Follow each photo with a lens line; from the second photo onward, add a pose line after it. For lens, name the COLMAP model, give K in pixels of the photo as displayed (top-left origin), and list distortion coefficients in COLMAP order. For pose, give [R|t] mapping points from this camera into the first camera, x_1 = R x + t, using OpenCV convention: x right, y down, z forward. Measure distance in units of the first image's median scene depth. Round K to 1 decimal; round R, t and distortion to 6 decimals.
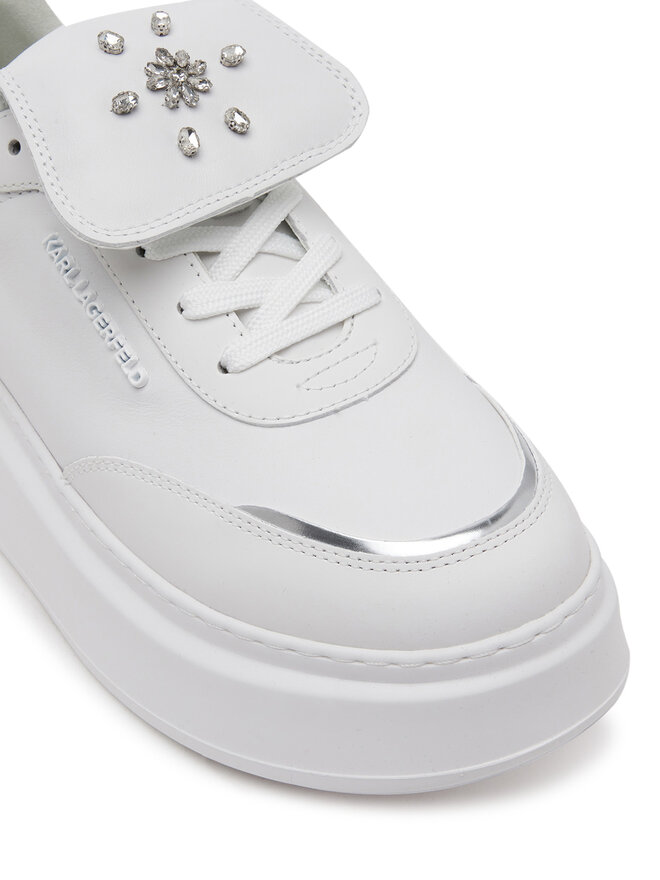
lens RADIAL K [[1652.6, 0, 331.0], [0, 1652.6, 439.8], [0, 0, 1]] dist [-0.071102, 0.000000]
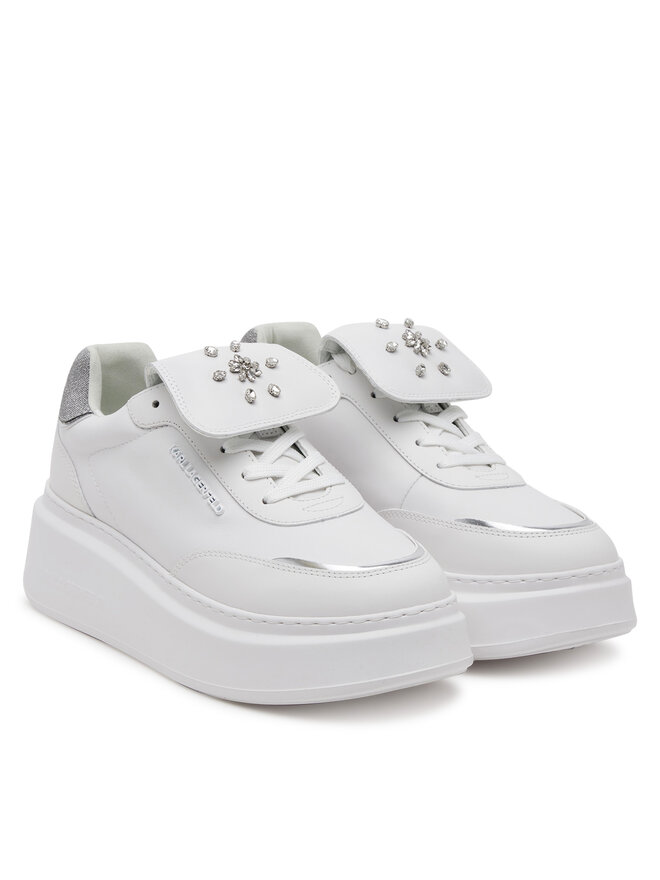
lens RADIAL K [[2592.3, 0, 329.9], [0, 2592.3, 440.1], [0, 0, 1]] dist [0.074090, 0.000000]
pose [[0.998544, 0.036772, 0.039457, -0.110668], [-0.018078, 0.917422, -0.397506, 1.095678], [-0.050816, 0.396214, 0.916751, -1.827845]]
